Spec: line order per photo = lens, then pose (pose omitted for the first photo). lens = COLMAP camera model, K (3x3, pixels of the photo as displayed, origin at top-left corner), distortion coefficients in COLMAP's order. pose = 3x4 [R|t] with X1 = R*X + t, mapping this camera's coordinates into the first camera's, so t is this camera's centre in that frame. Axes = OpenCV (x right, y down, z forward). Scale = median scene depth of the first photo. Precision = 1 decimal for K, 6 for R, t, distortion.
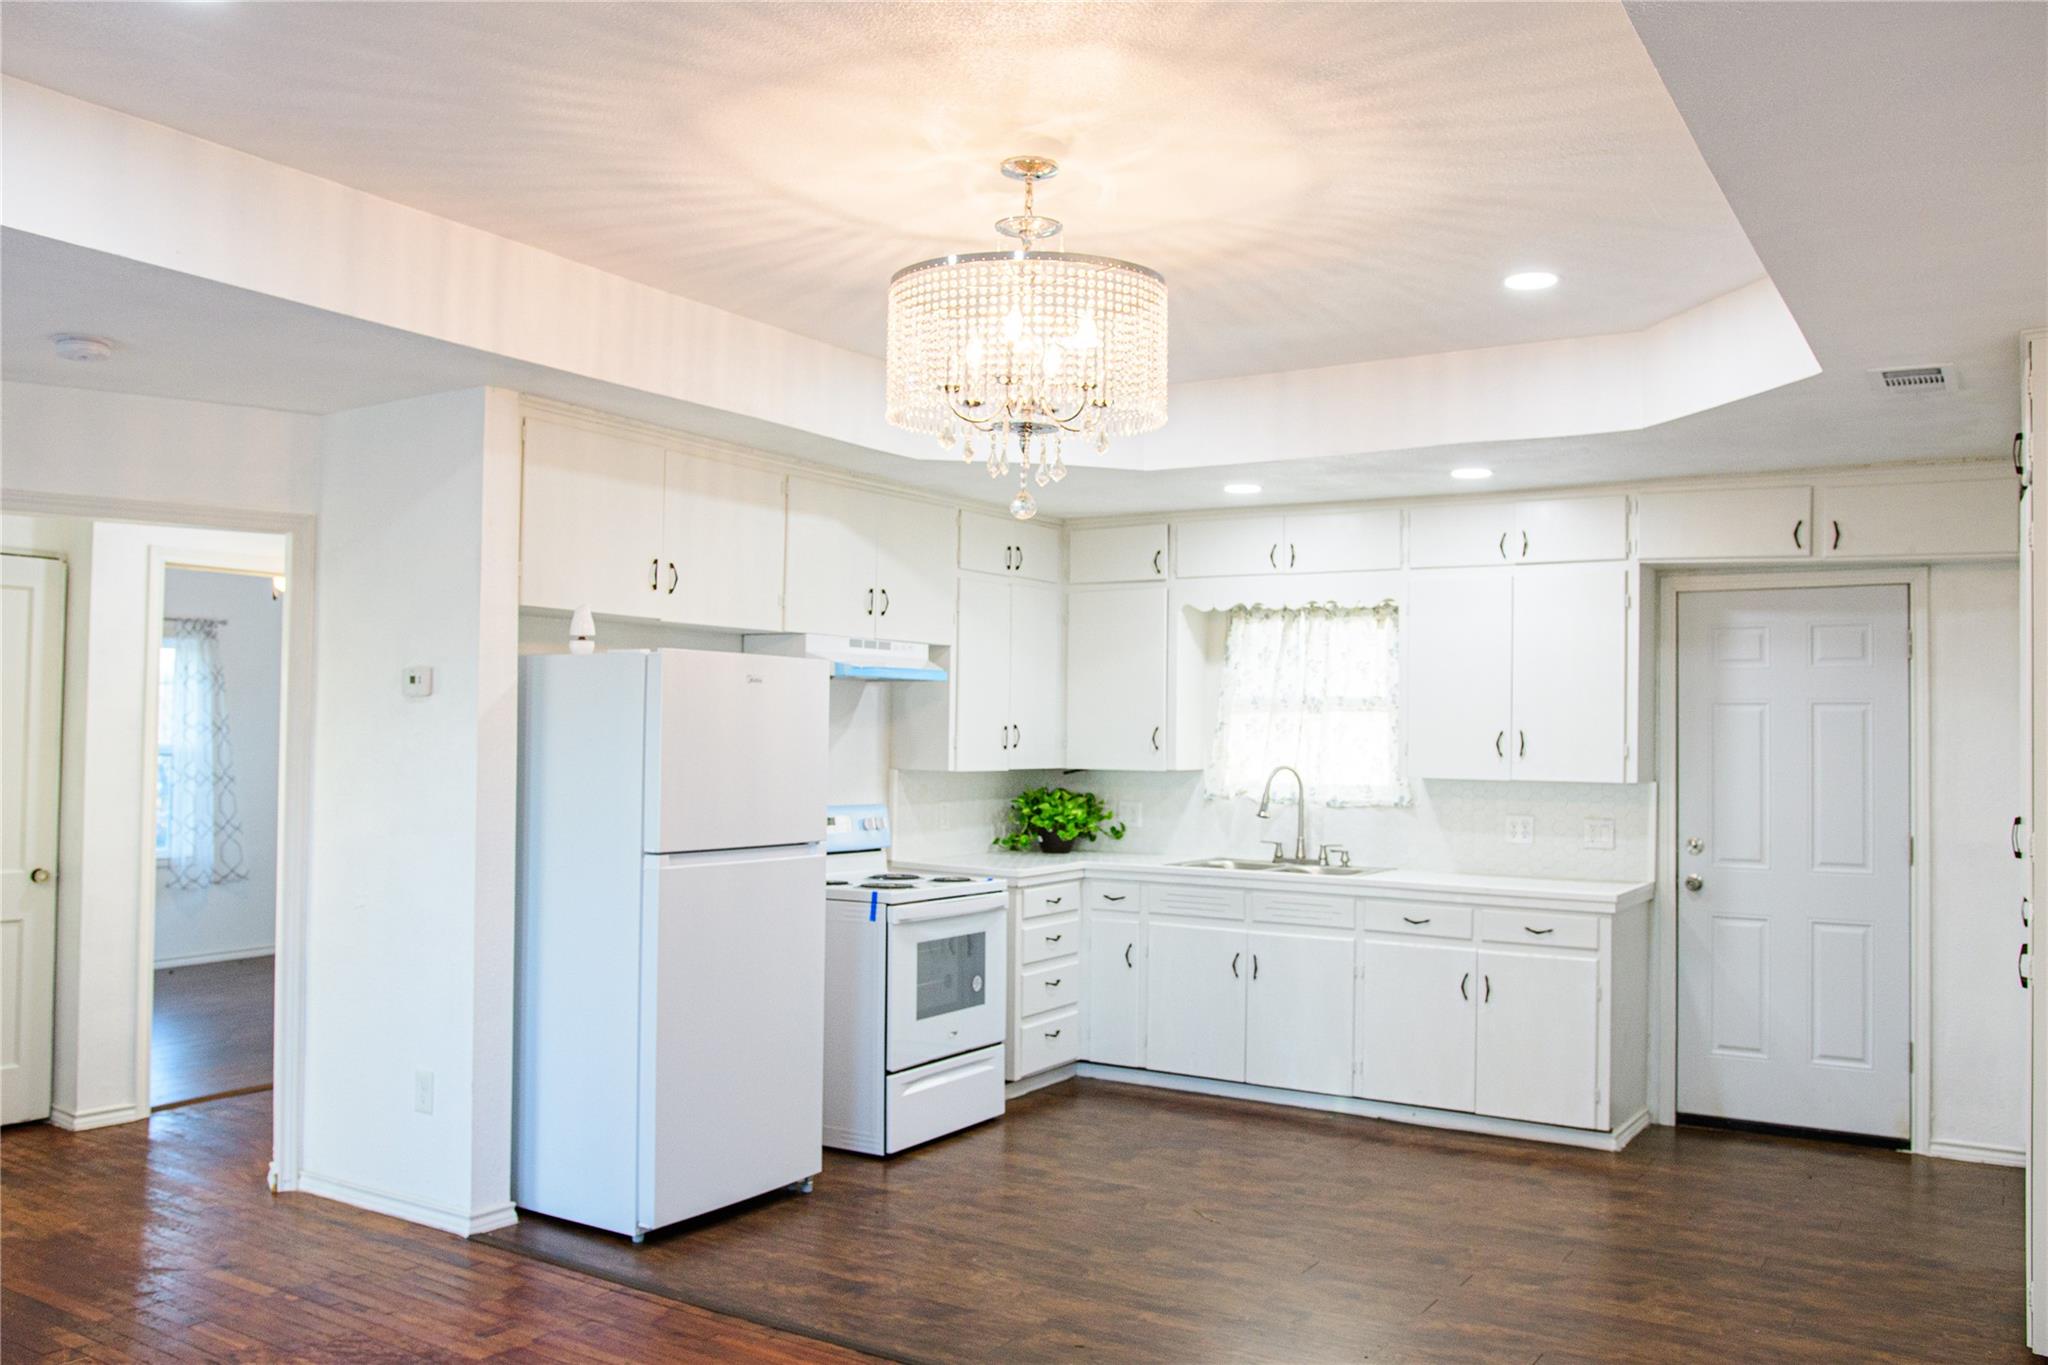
lens RADIAL K [[1620.7, 0, 1028.0], [0, 1620.7, 684.4], [0, 0, 1]] dist [-0.074646, 0.049520]
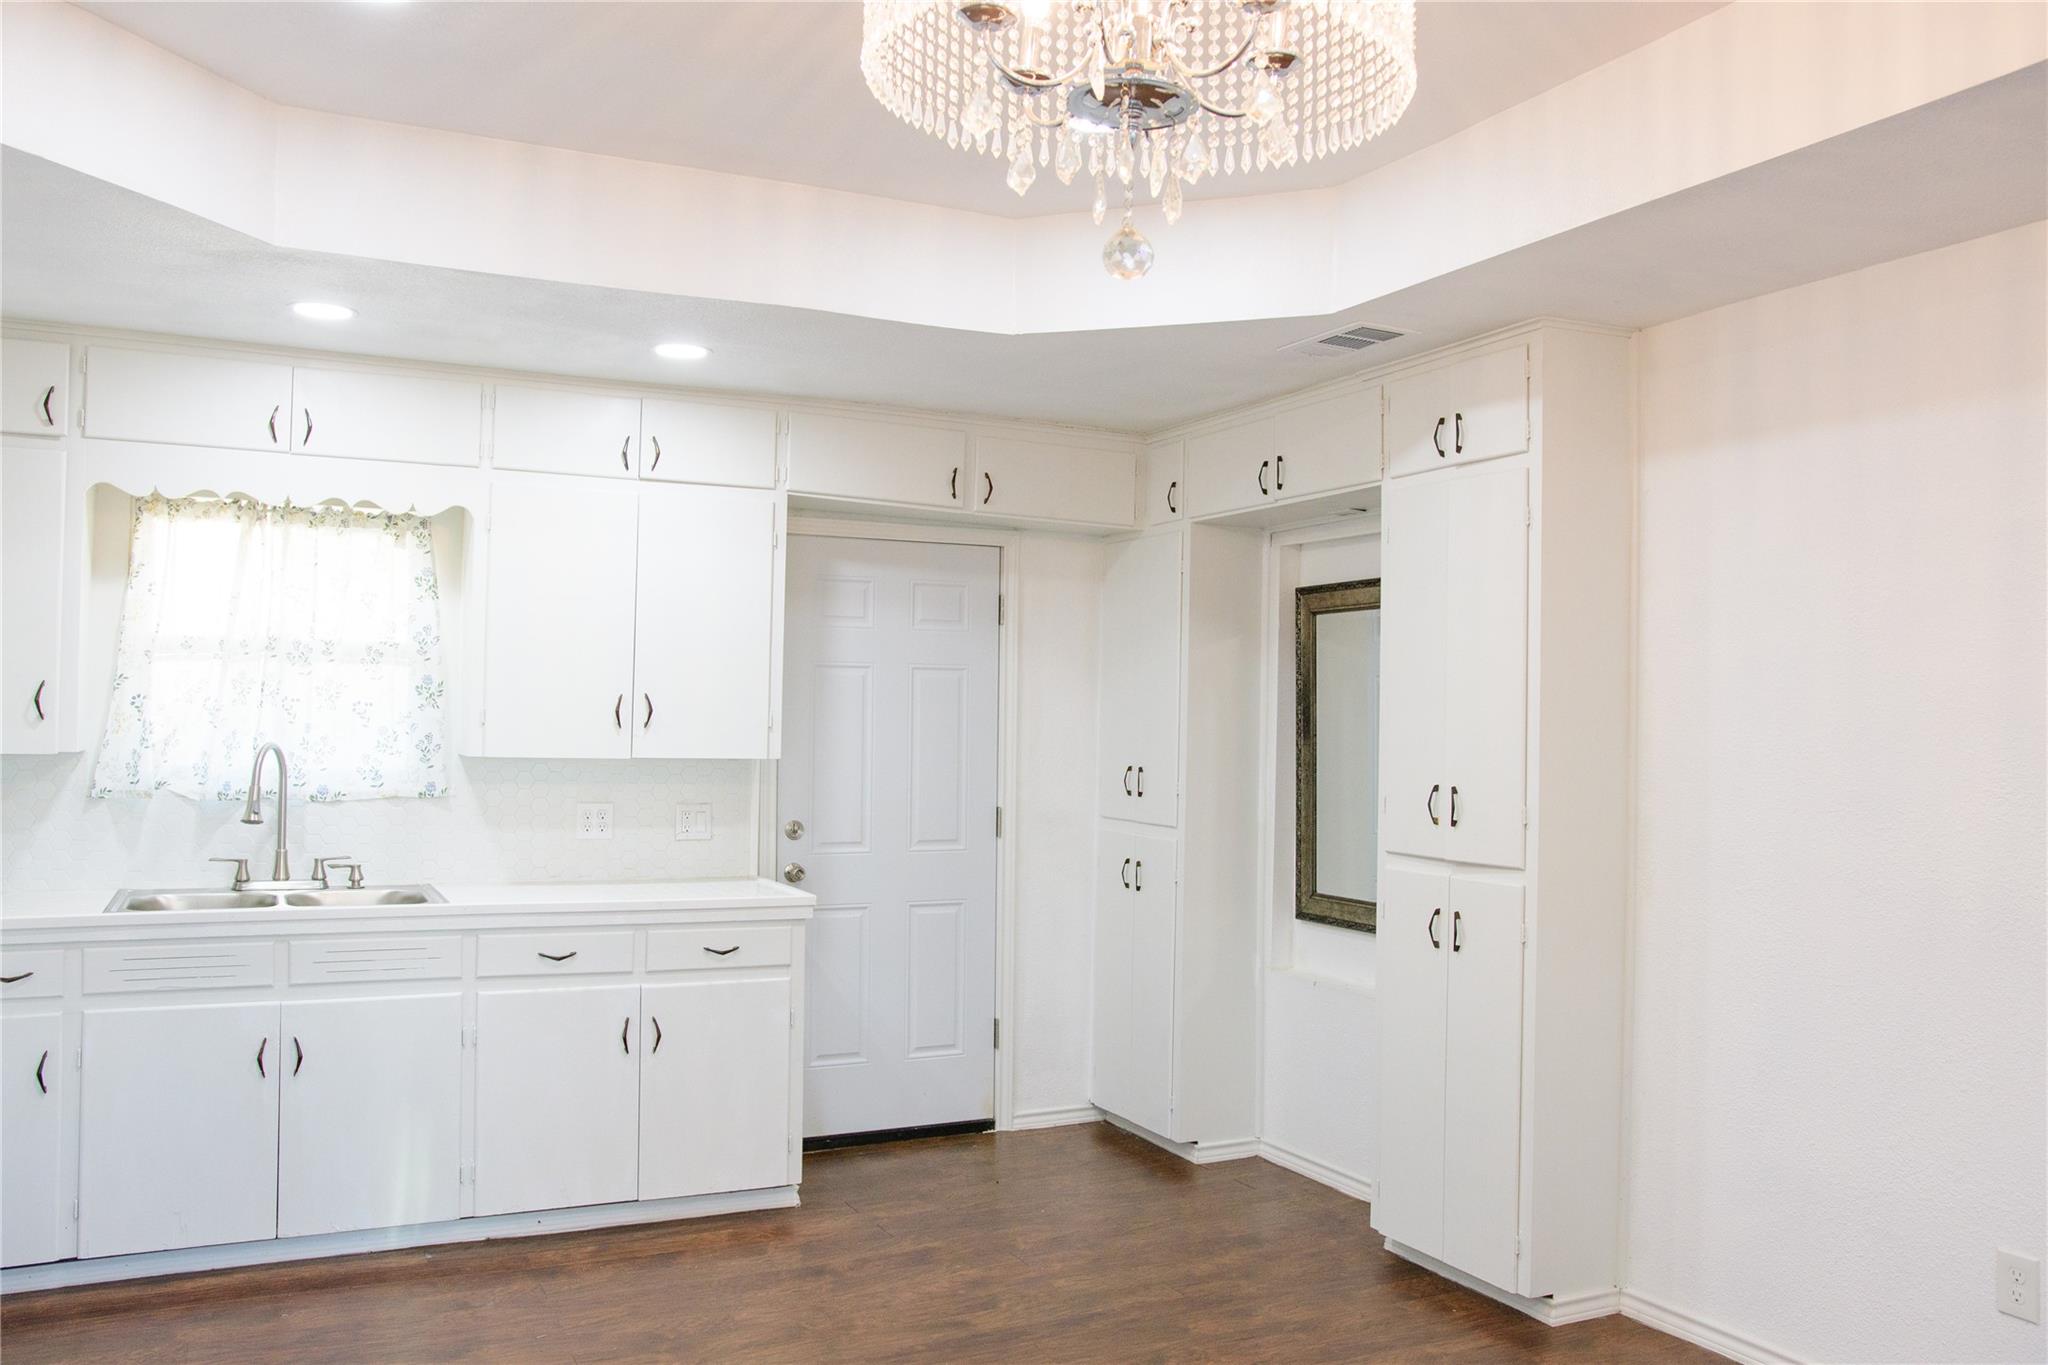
lens RADIAL K [[1620.7, 0, 1025.2], [0, 1620.7, 682.2], [0, 0, 1]] dist [-0.074646, 0.049520]
pose [[0.520724, 0.015149, 0.853591, -0.276826], [-0.034649, 0.999394, 0.003401, 0.014744], [-0.853022, -0.031347, 0.520933, 0.464929]]
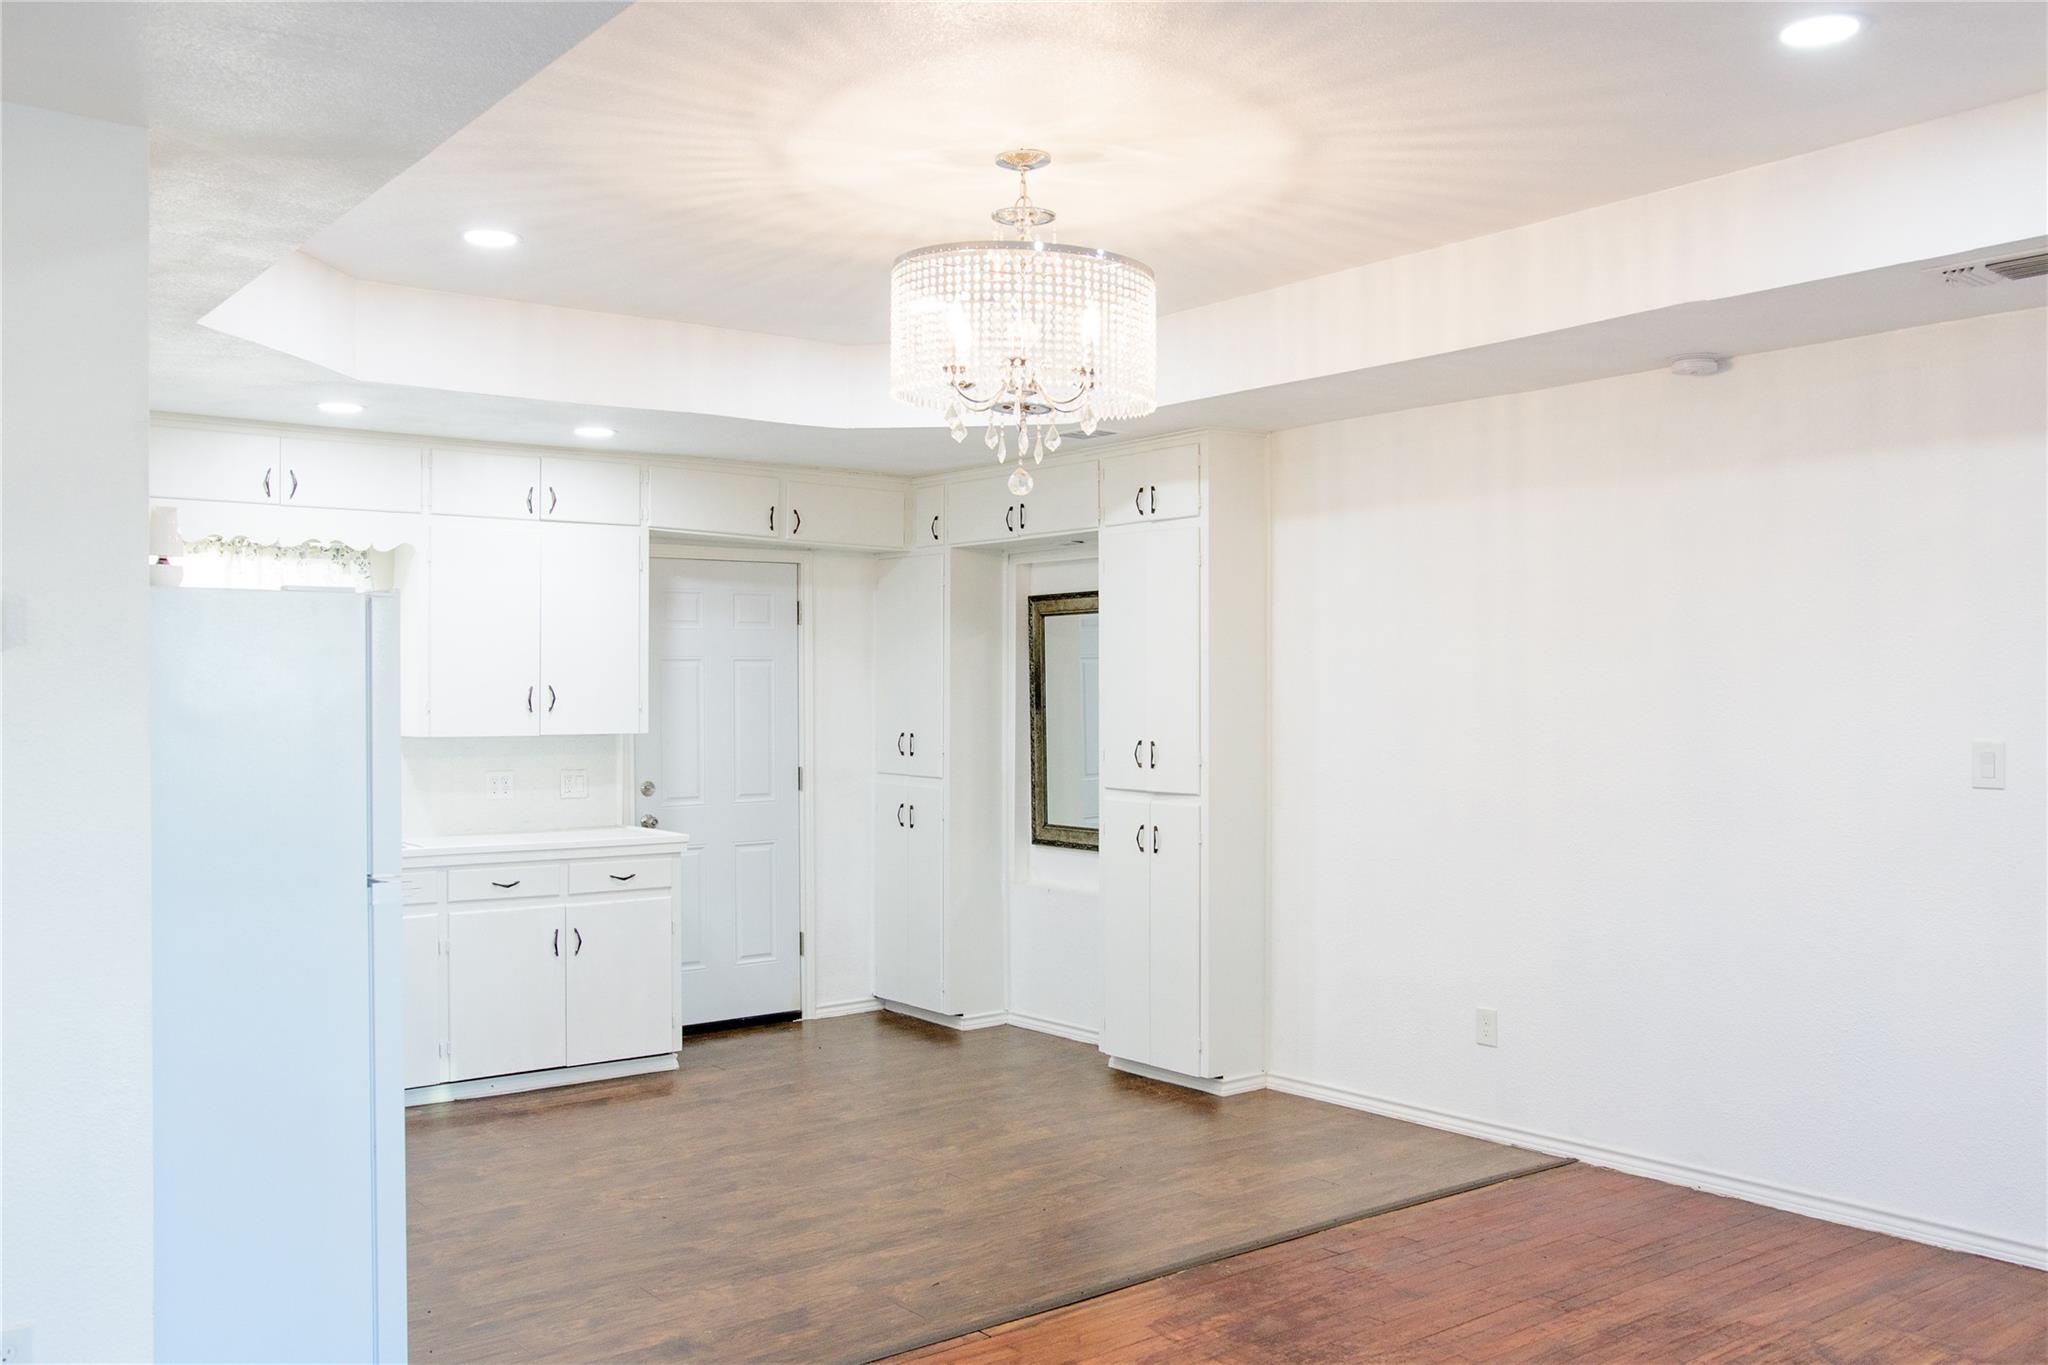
lens RADIAL K [[1739.4, 0, 1030.0], [0, 1739.4, 682.9], [0, 0, 1]] dist [-0.045973, 0.001871]
pose [[0.328431, -0.011224, 0.944461, -0.656518], [-0.022539, 0.999552, 0.019716, -0.001535], [-0.944259, -0.027762, 0.328031, 0.379646]]
